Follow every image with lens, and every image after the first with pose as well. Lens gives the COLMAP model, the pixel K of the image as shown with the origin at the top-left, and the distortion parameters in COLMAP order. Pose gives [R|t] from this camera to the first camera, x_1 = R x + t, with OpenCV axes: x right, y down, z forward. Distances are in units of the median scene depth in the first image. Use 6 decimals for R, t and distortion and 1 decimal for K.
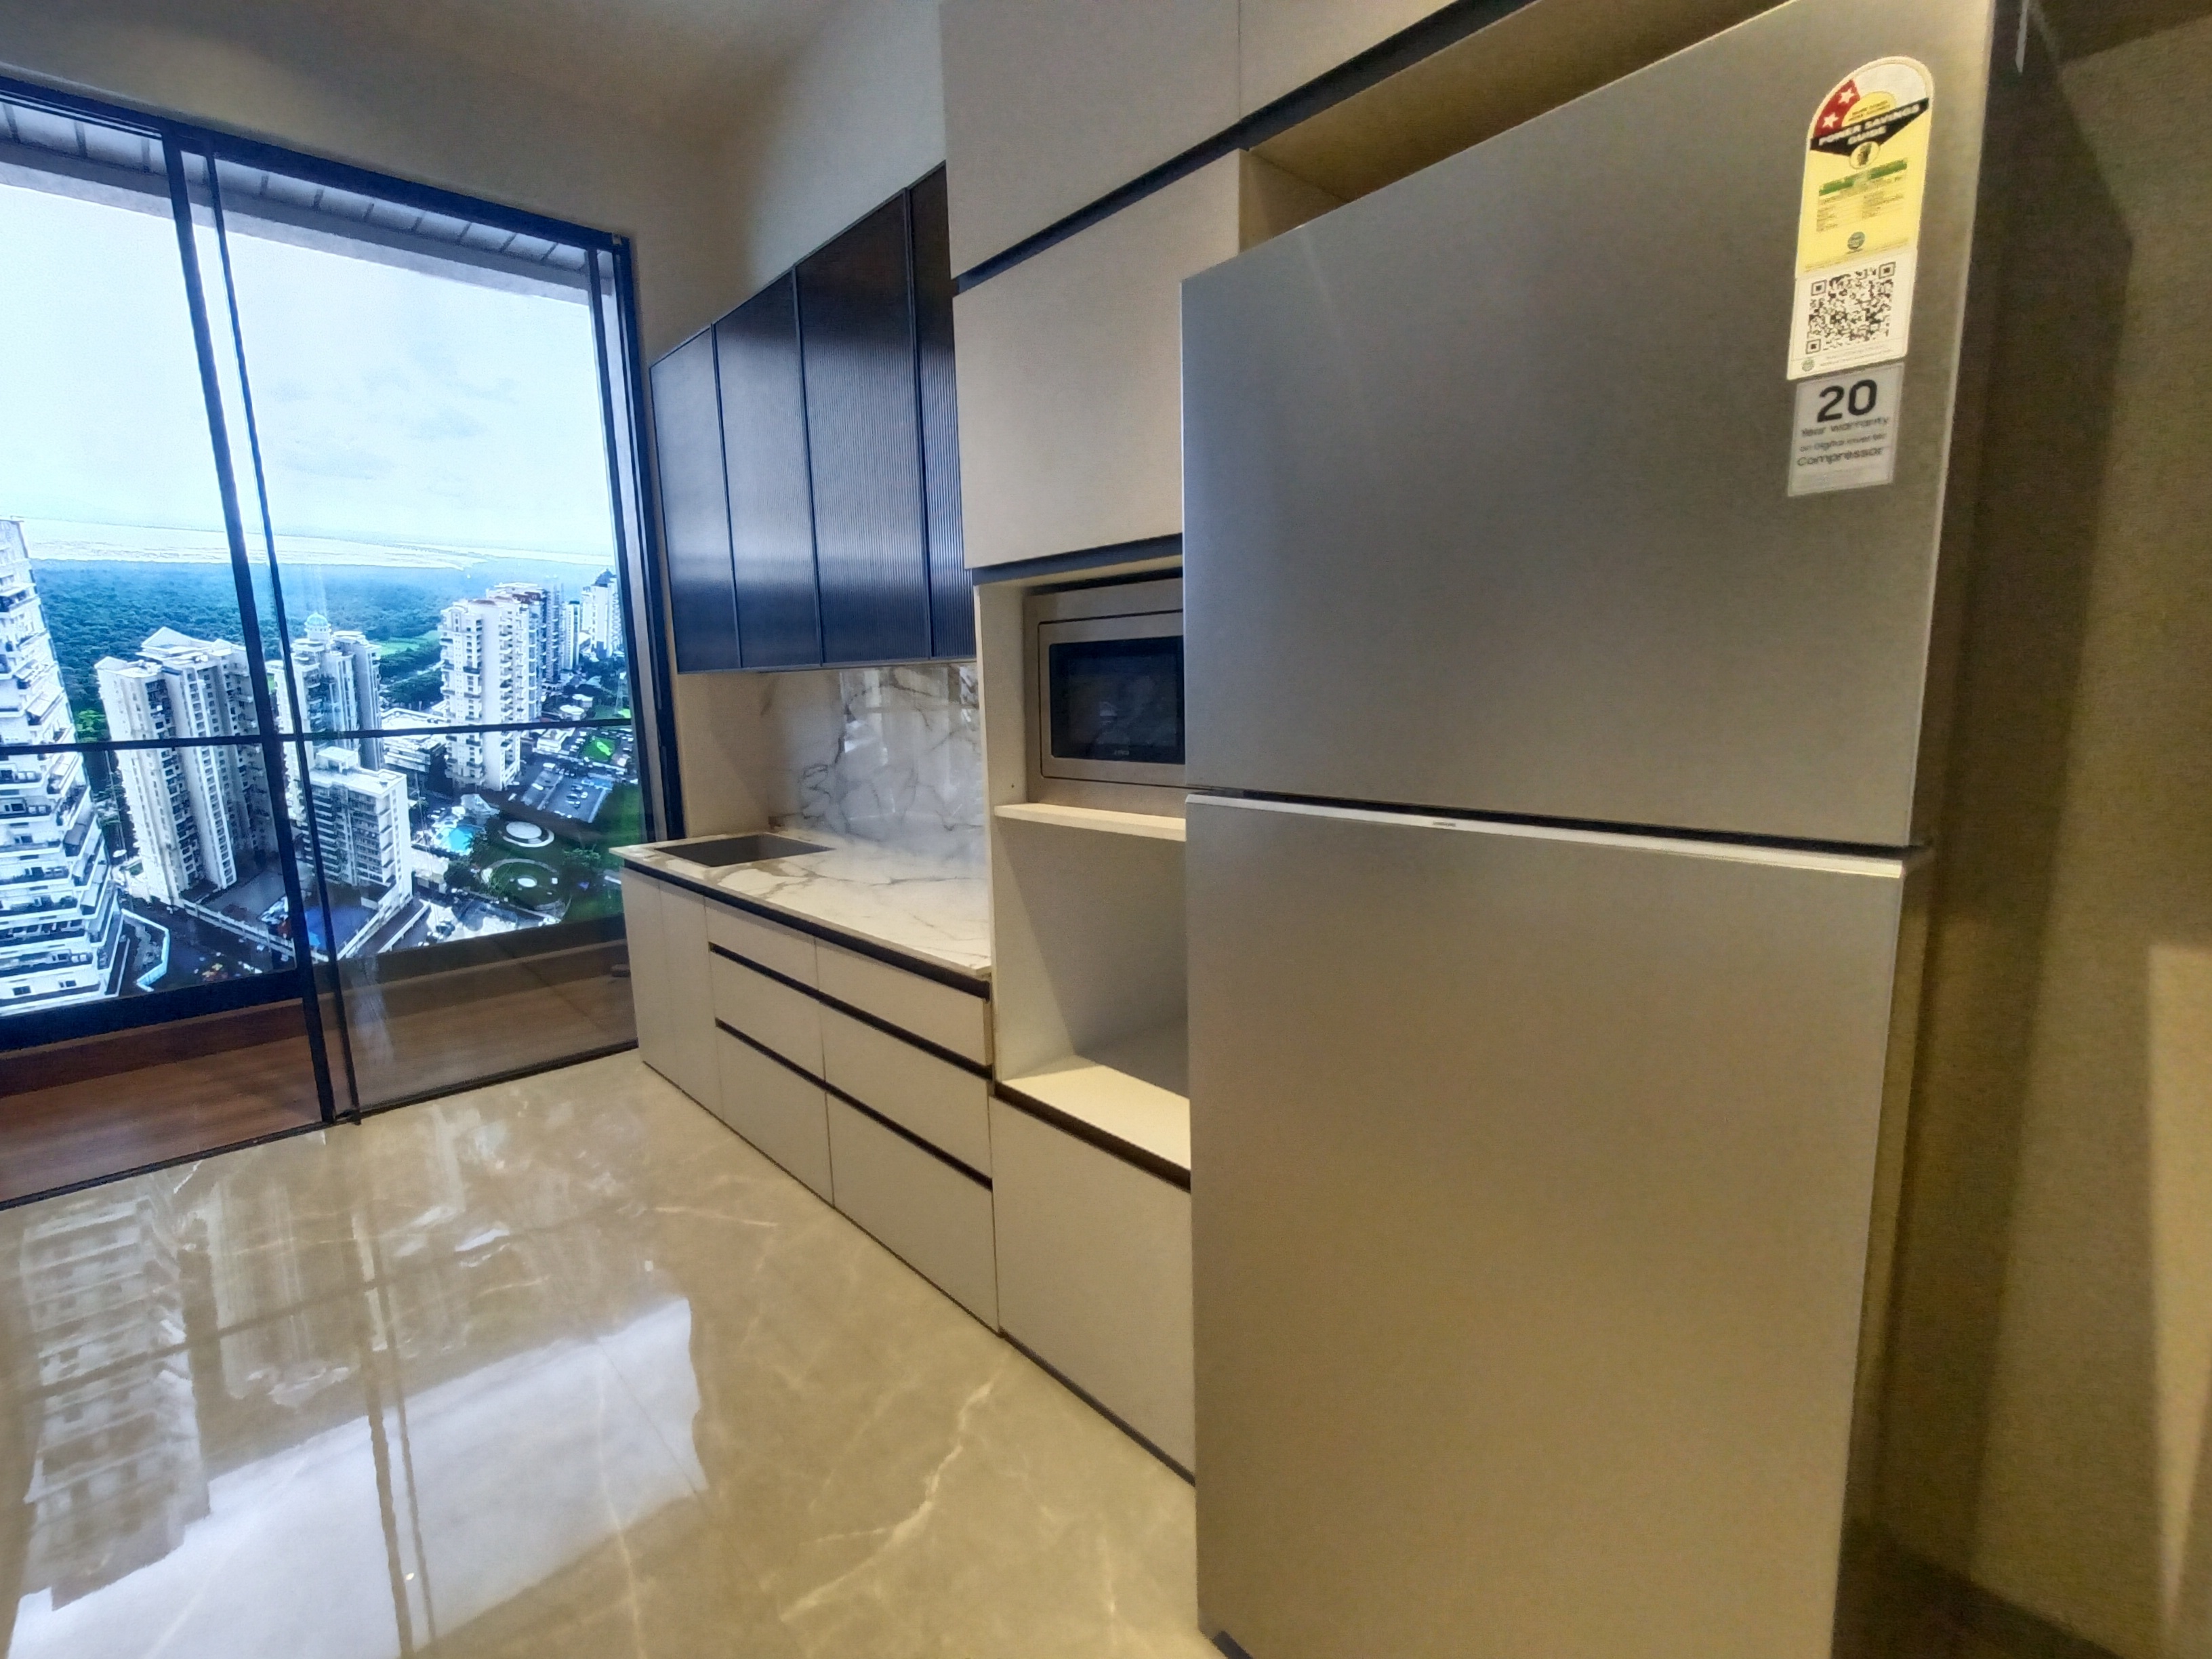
lens RADIAL K [[994.8, 0, 1106.3], [0, 994.8, 841.9], [0, 0, 1]] dist [0.004075, 0.000388]
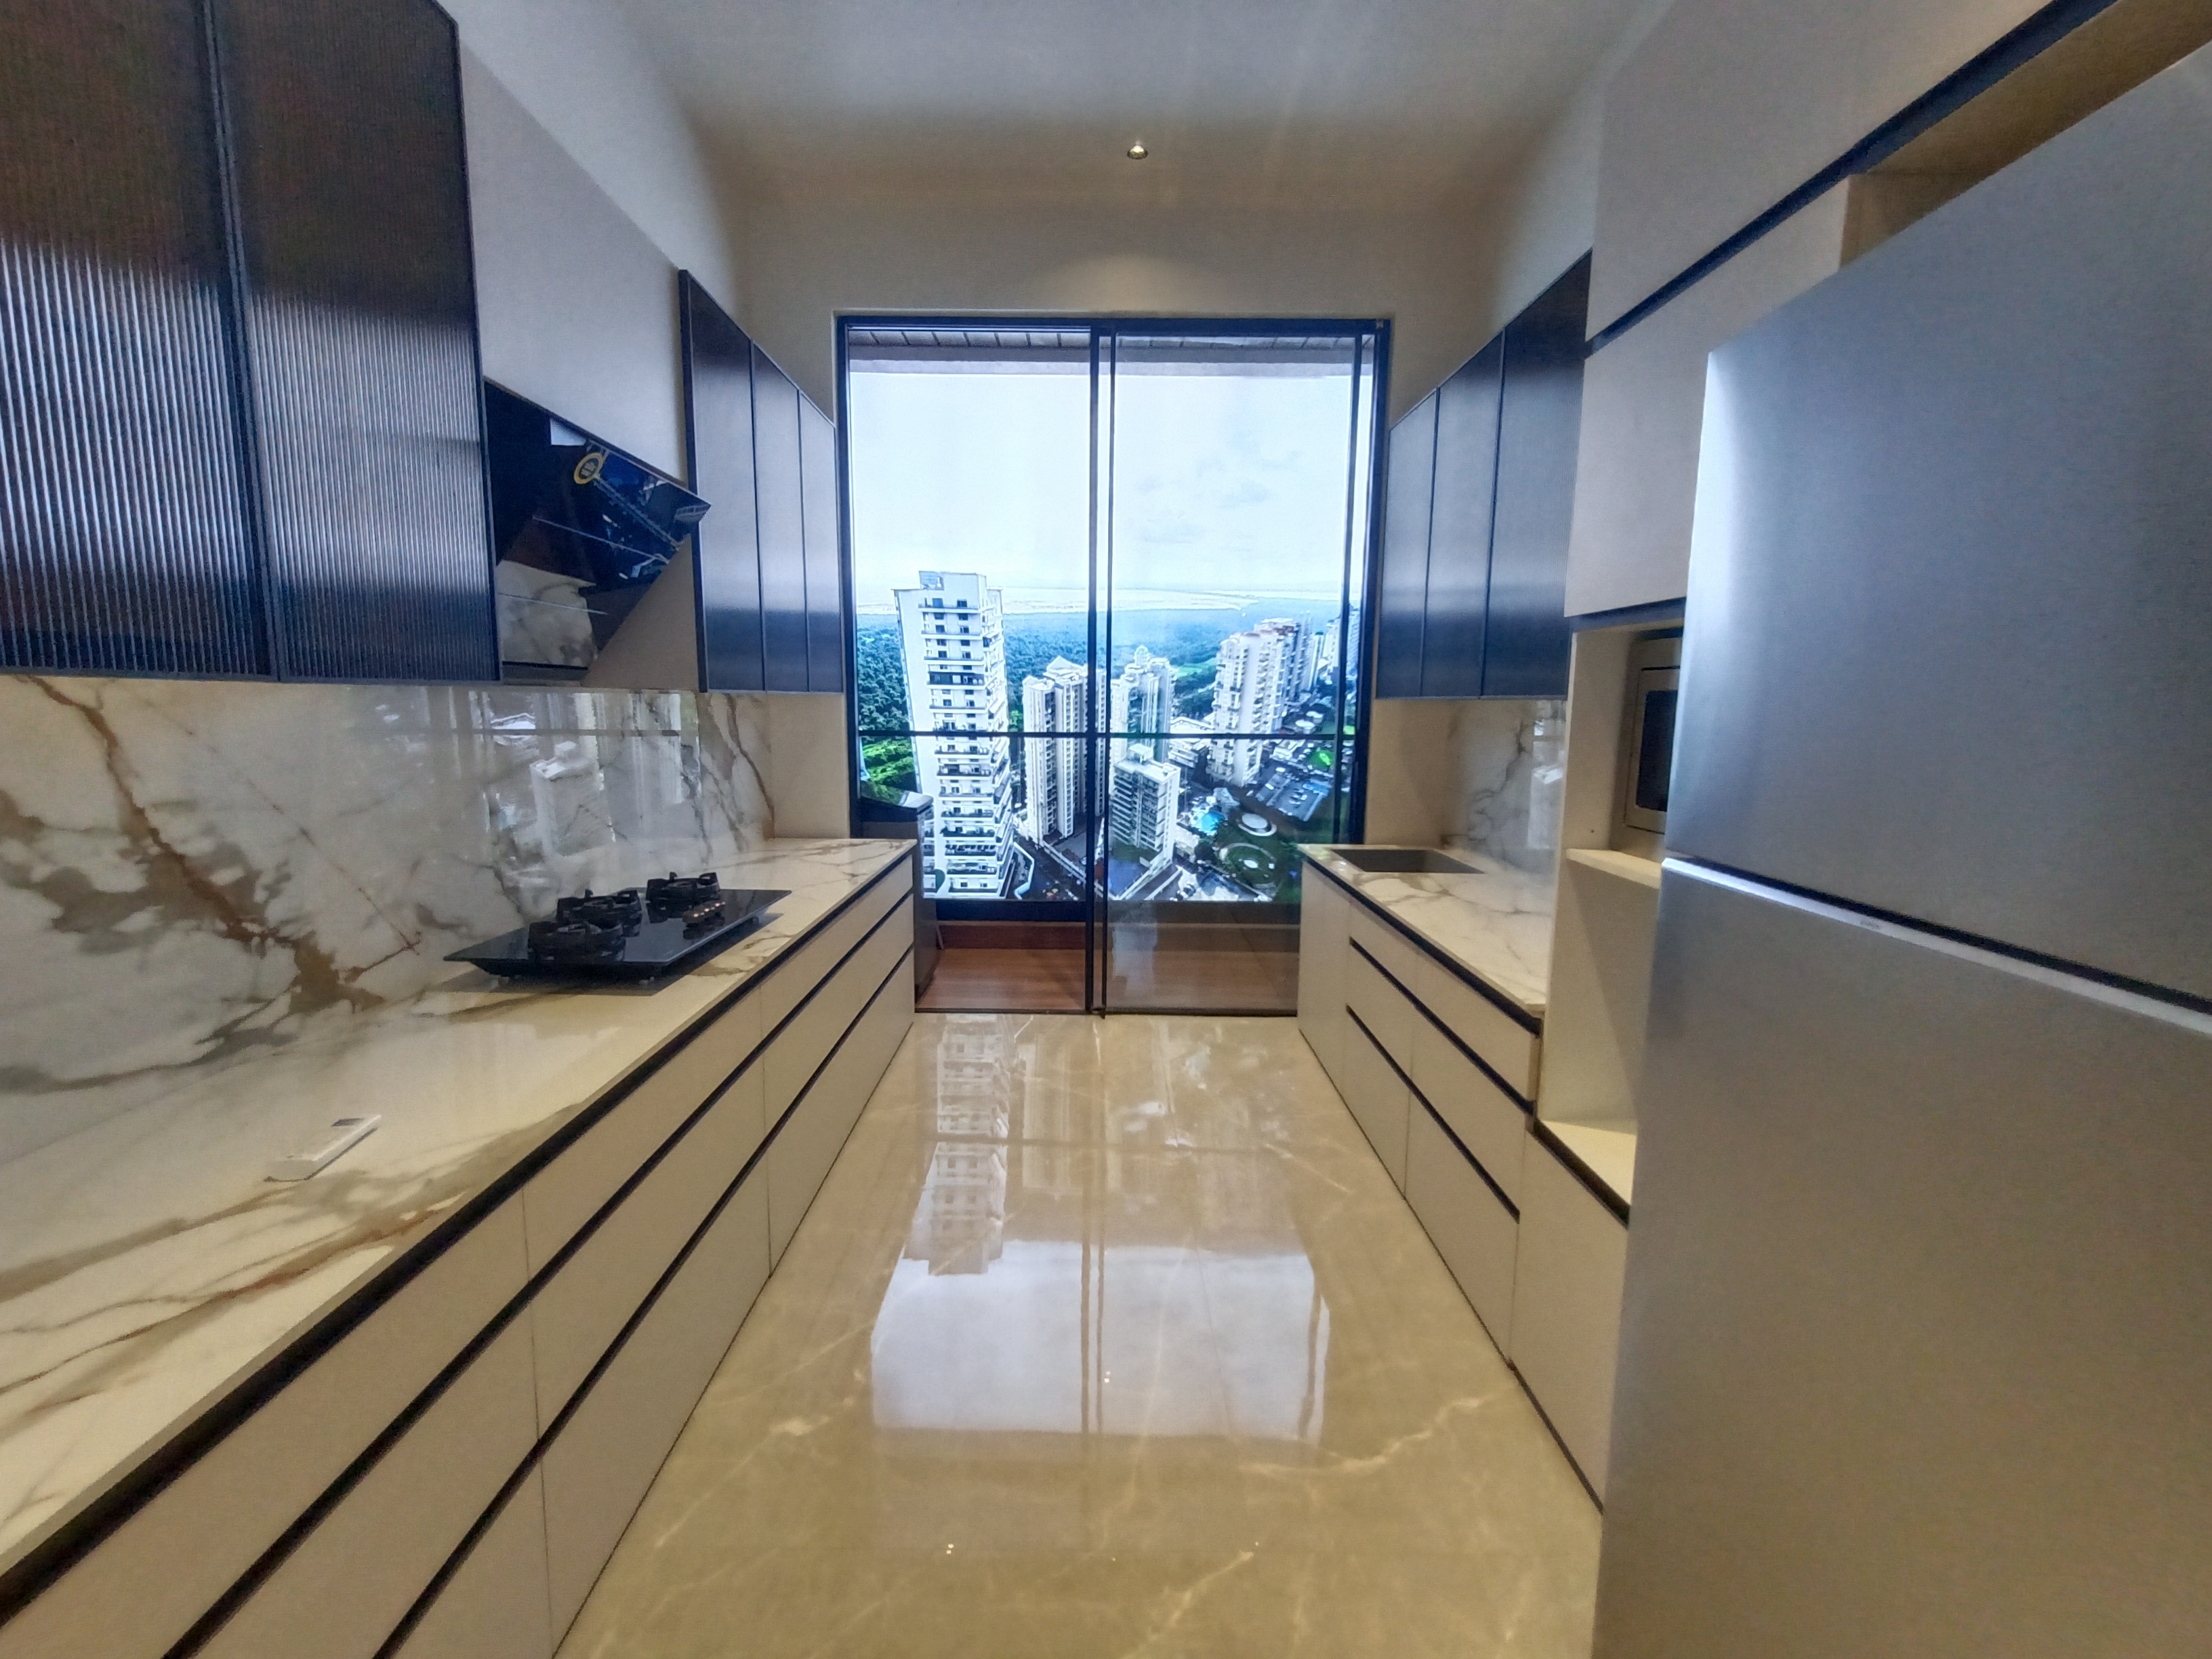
lens RADIAL K [[994.8, 0, 1096.9], [0, 994.8, 847.1], [0, 0, 1]] dist [0.004075, 0.000388]
pose [[0.735819, 0.132009, -0.664187, 0.106316], [-0.138559, 0.989414, 0.043147, -0.007834], [0.662852, 0.060281, 0.746320, -0.038460]]
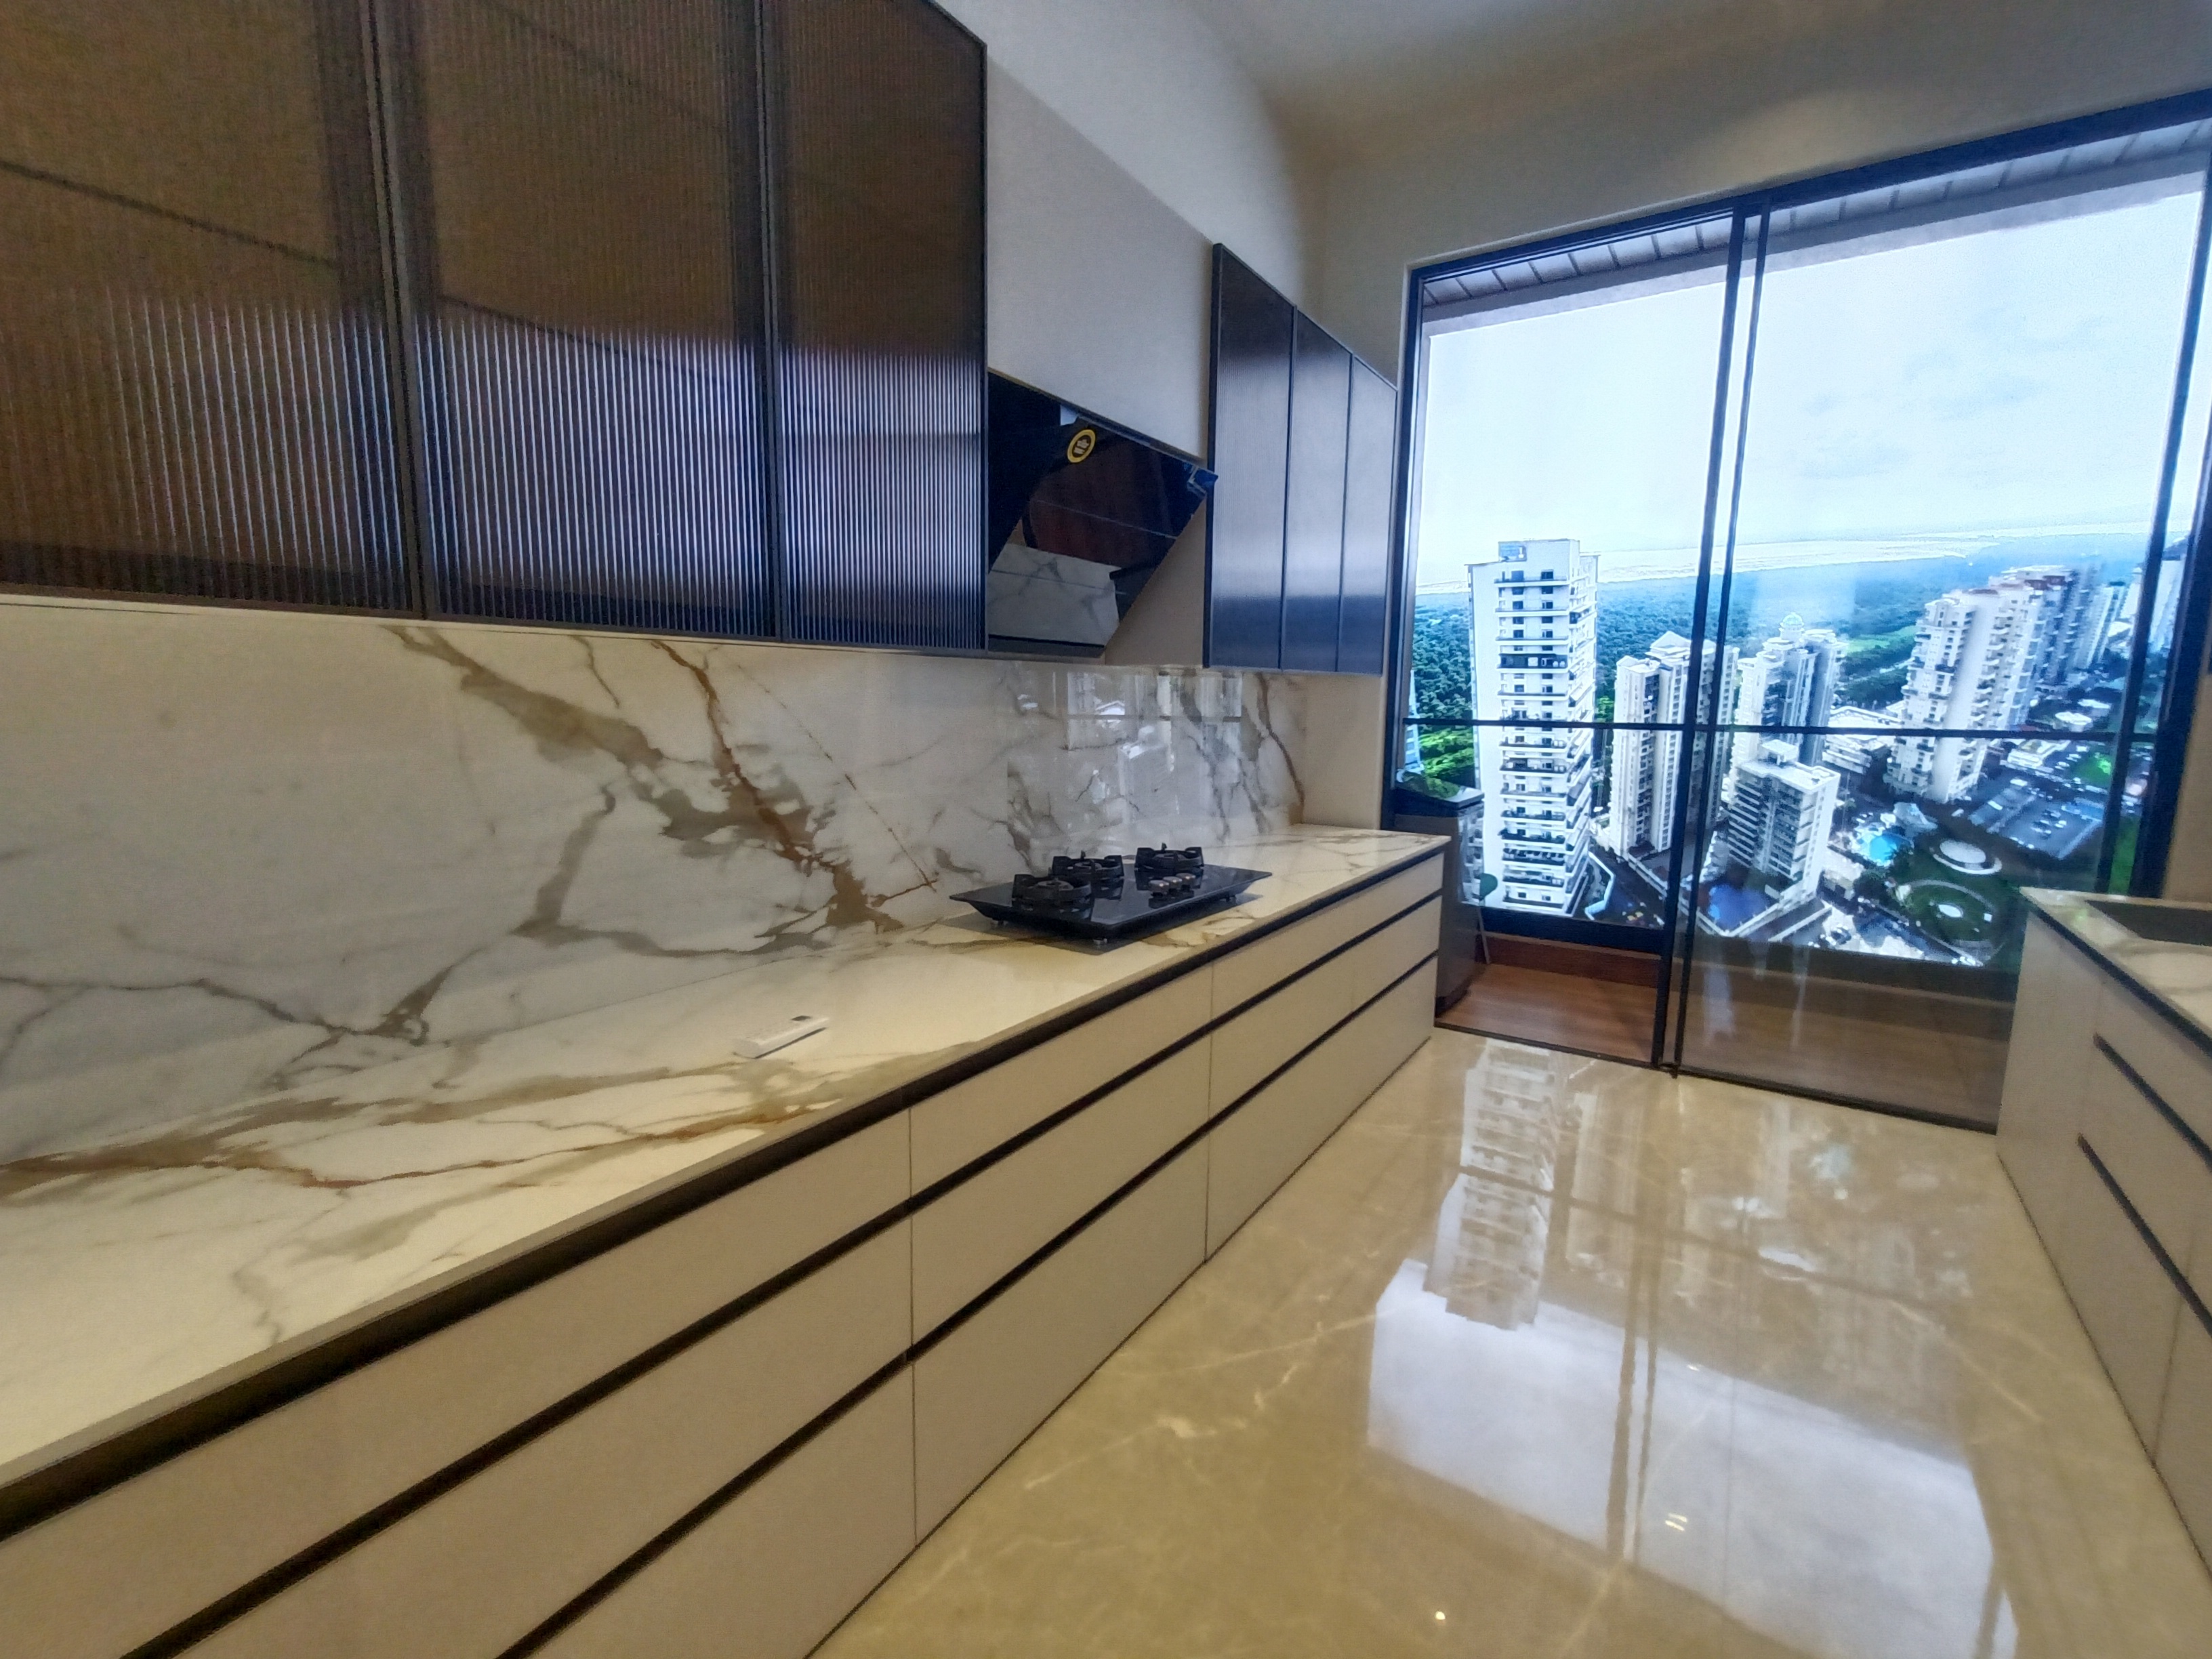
lens RADIAL K [[994.8, 0, 1095.5], [0, 994.8, 843.7], [0, 0, 1]] dist [0.004075, 0.000388]
pose [[0.228835, 0.174186, -0.957754, 0.099163], [-0.173529, 0.975402, 0.135935, -0.007415], [0.957874, 0.135092, 0.253433, 0.062185]]
